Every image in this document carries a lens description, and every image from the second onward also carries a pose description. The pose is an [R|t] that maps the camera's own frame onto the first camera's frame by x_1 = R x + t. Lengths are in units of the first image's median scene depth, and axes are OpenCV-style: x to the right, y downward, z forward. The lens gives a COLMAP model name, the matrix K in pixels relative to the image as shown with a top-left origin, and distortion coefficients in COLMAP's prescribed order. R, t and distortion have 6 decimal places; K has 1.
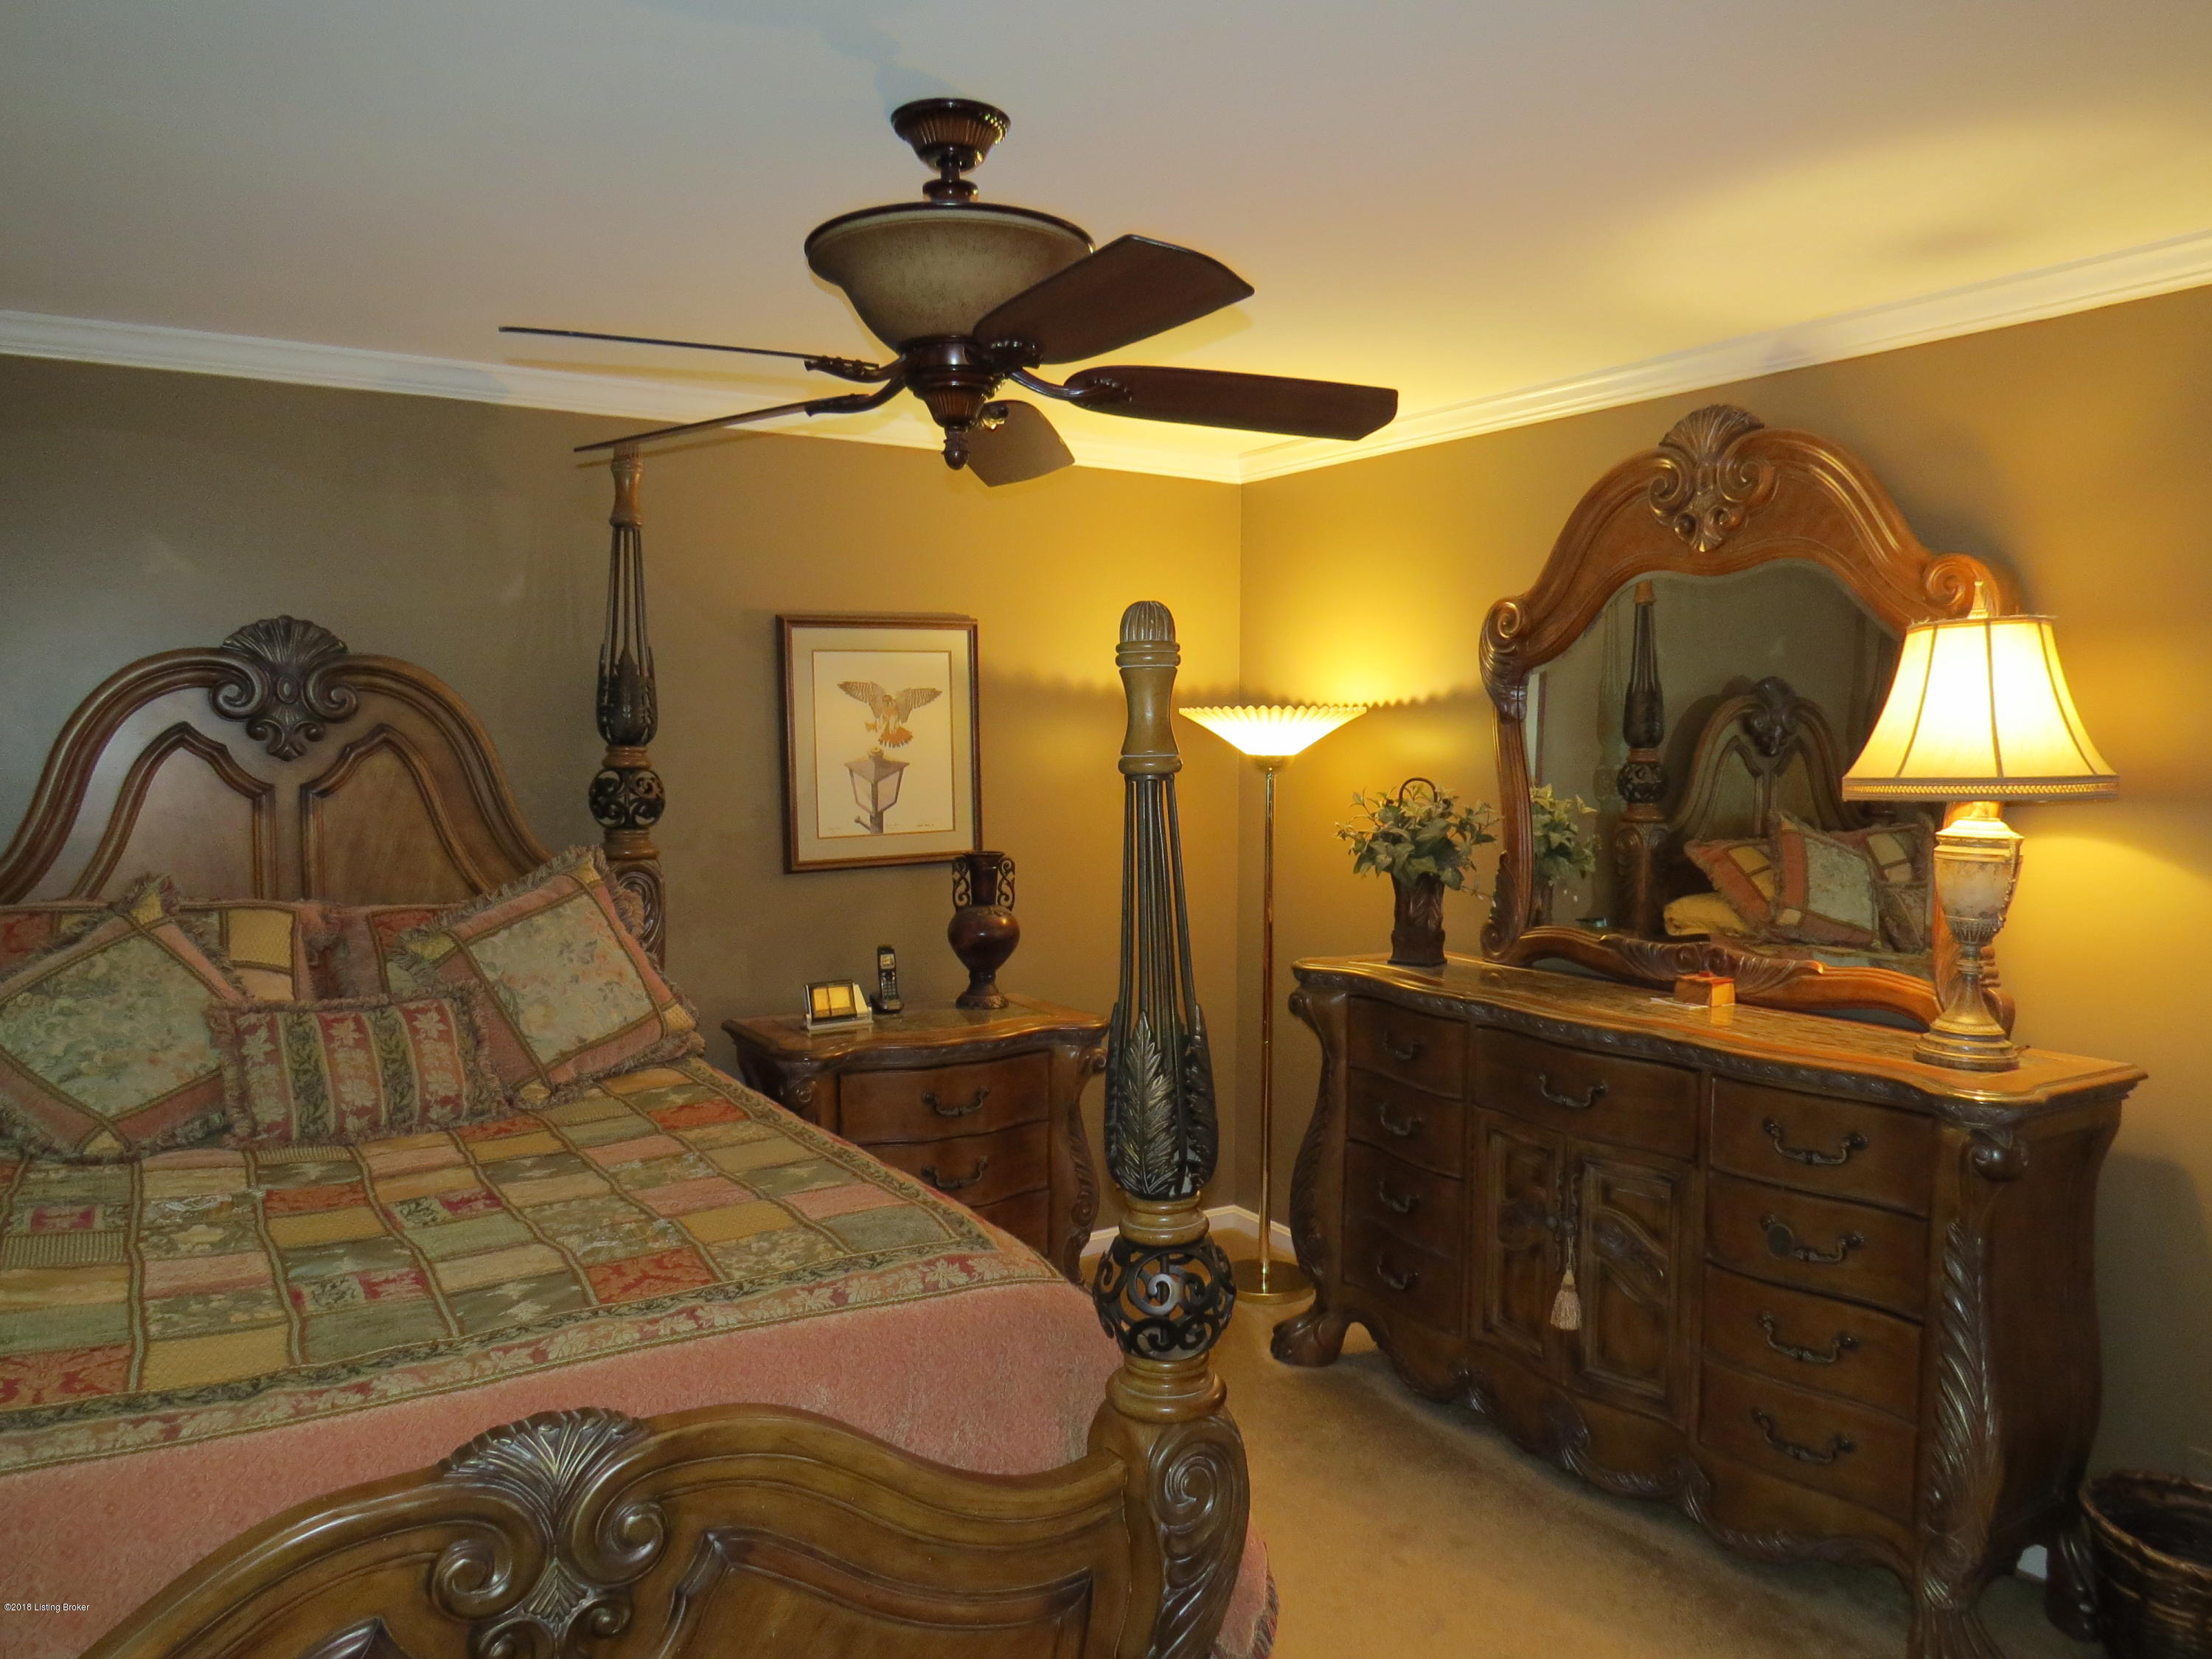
lens RADIAL K [[1600.9, 0, 1106.0], [0, 1600.9, 829.5], [0, 0, 1]] dist [0.002044, -0.004255]
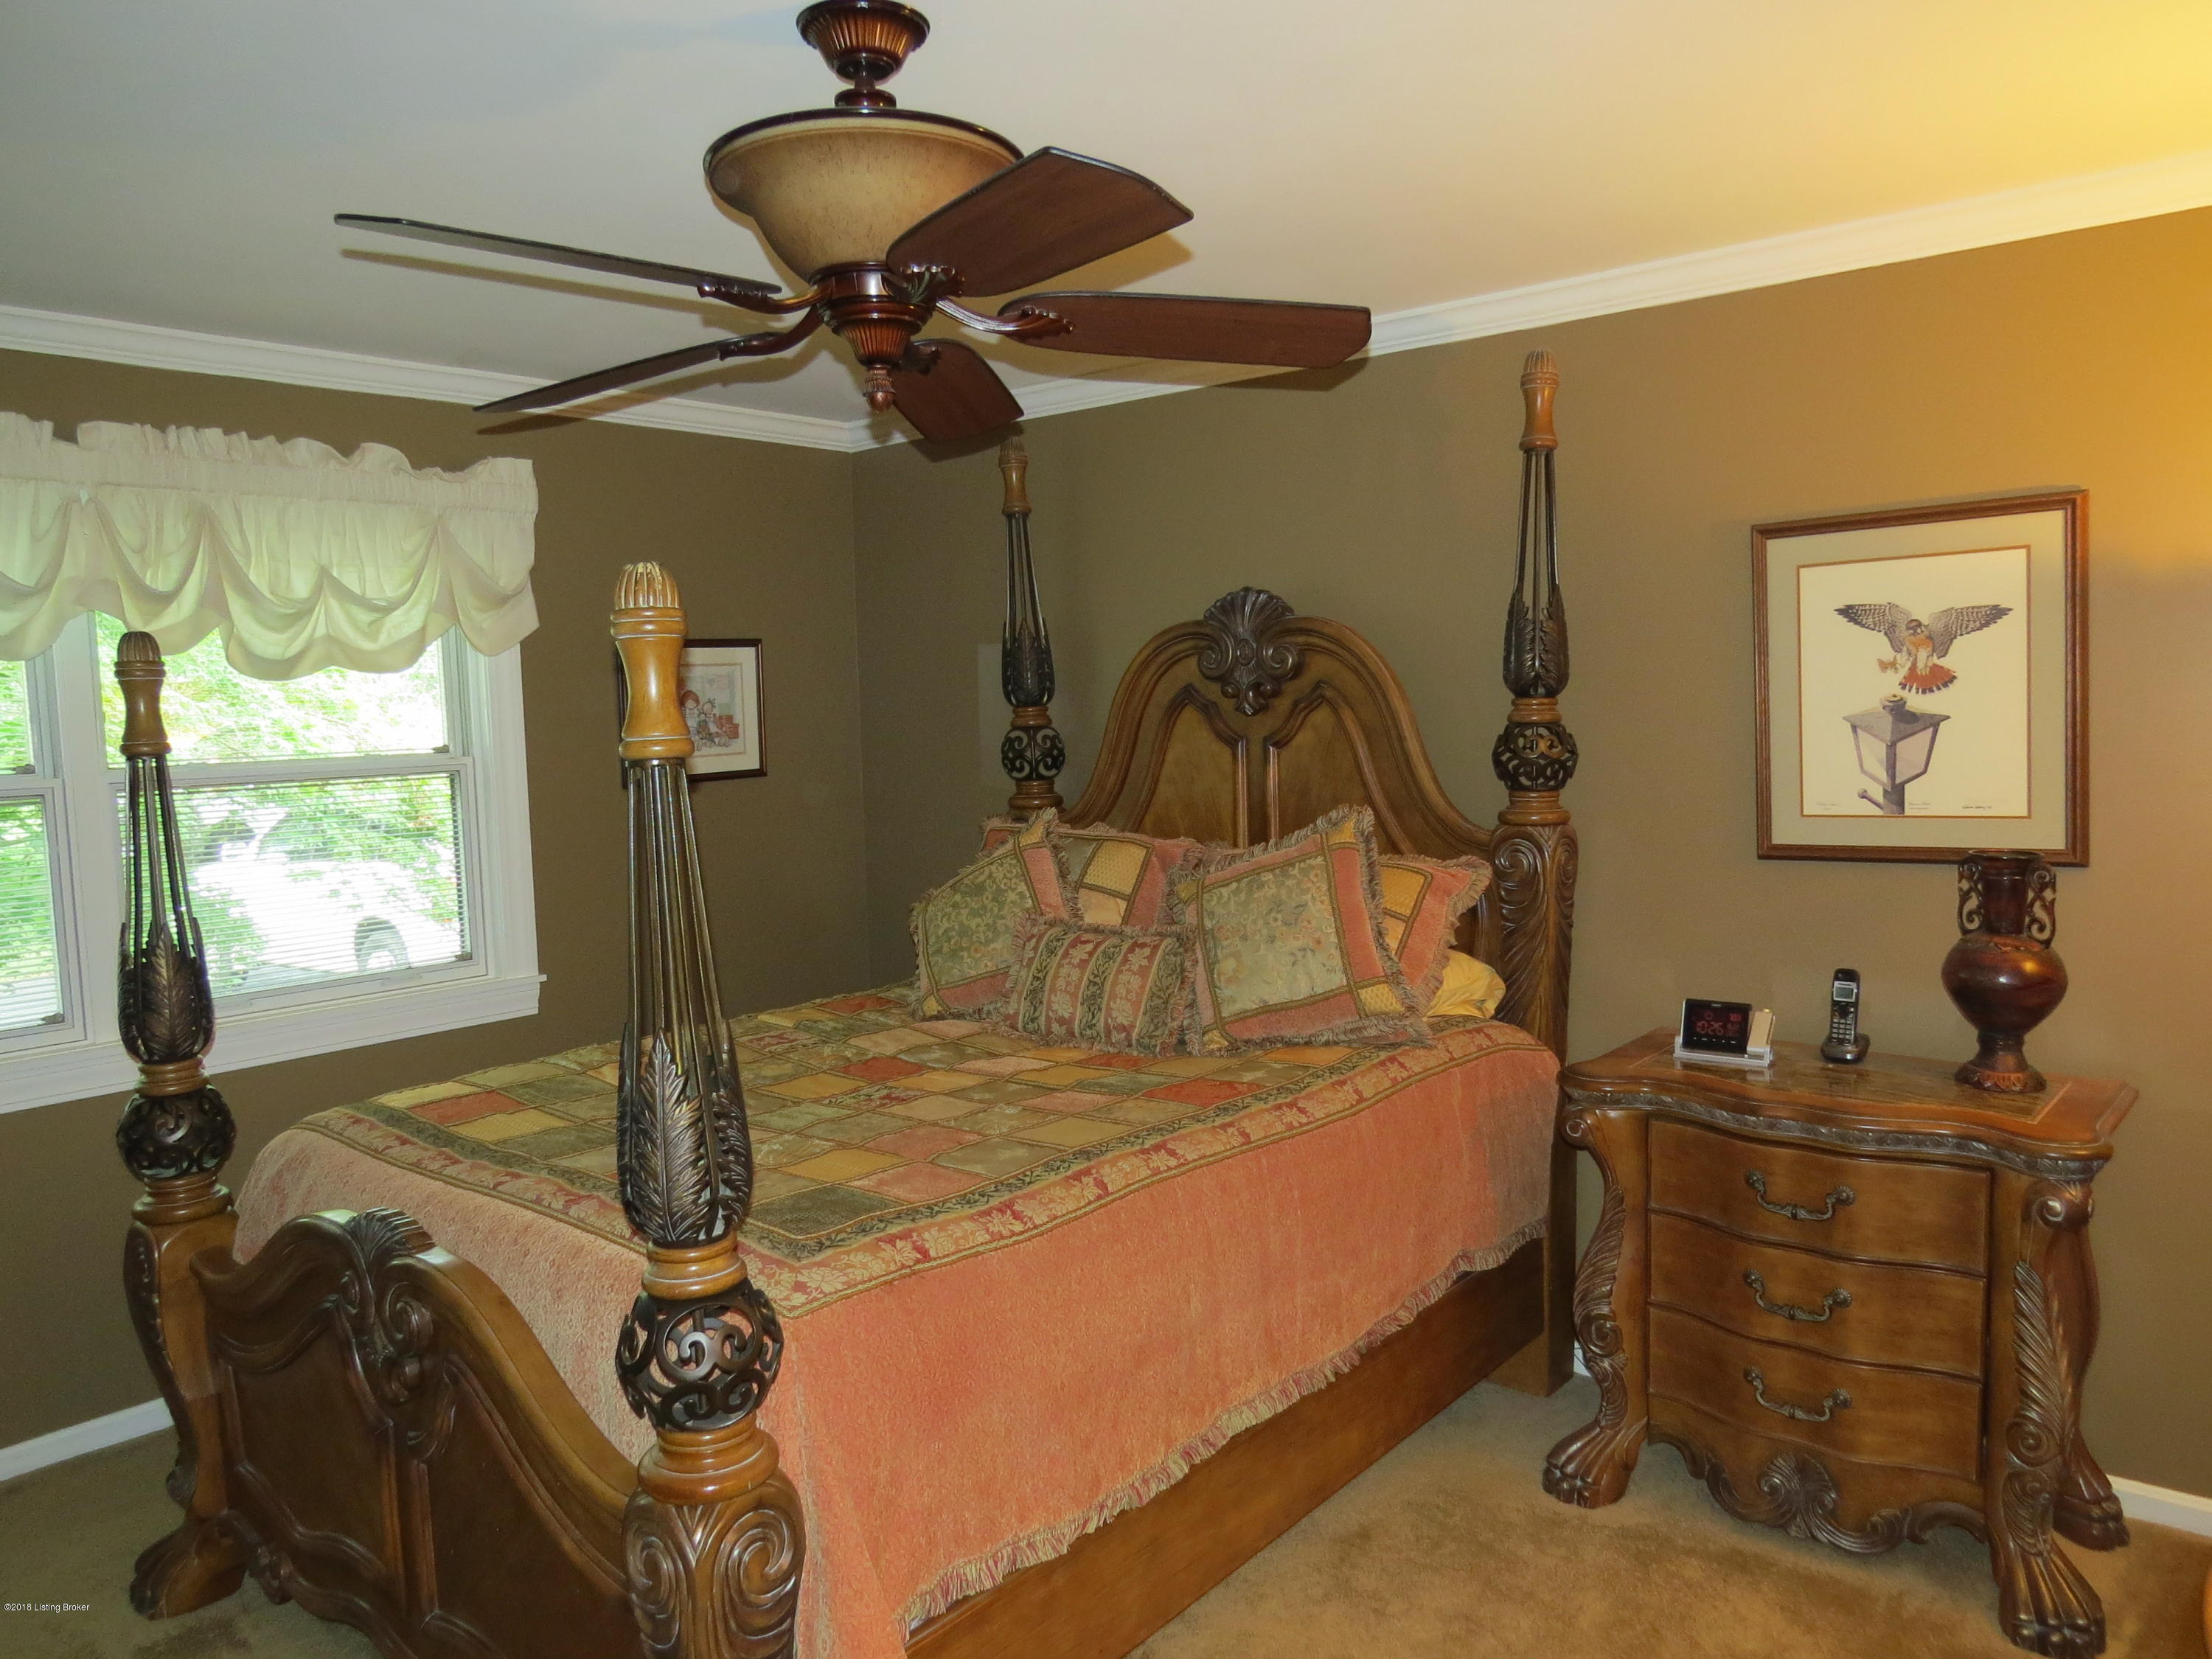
lens RADIAL K [[1620.9, 0, 1105.3], [0, 1620.9, 795.5], [0, 0, 1]] dist [-0.009419, -0.003111]
pose [[0.301211, 0.052770, -0.952096, 0.532133], [-0.029992, 0.998498, 0.045853, -0.034639], [0.953086, 0.014744, 0.302341, 0.540313]]
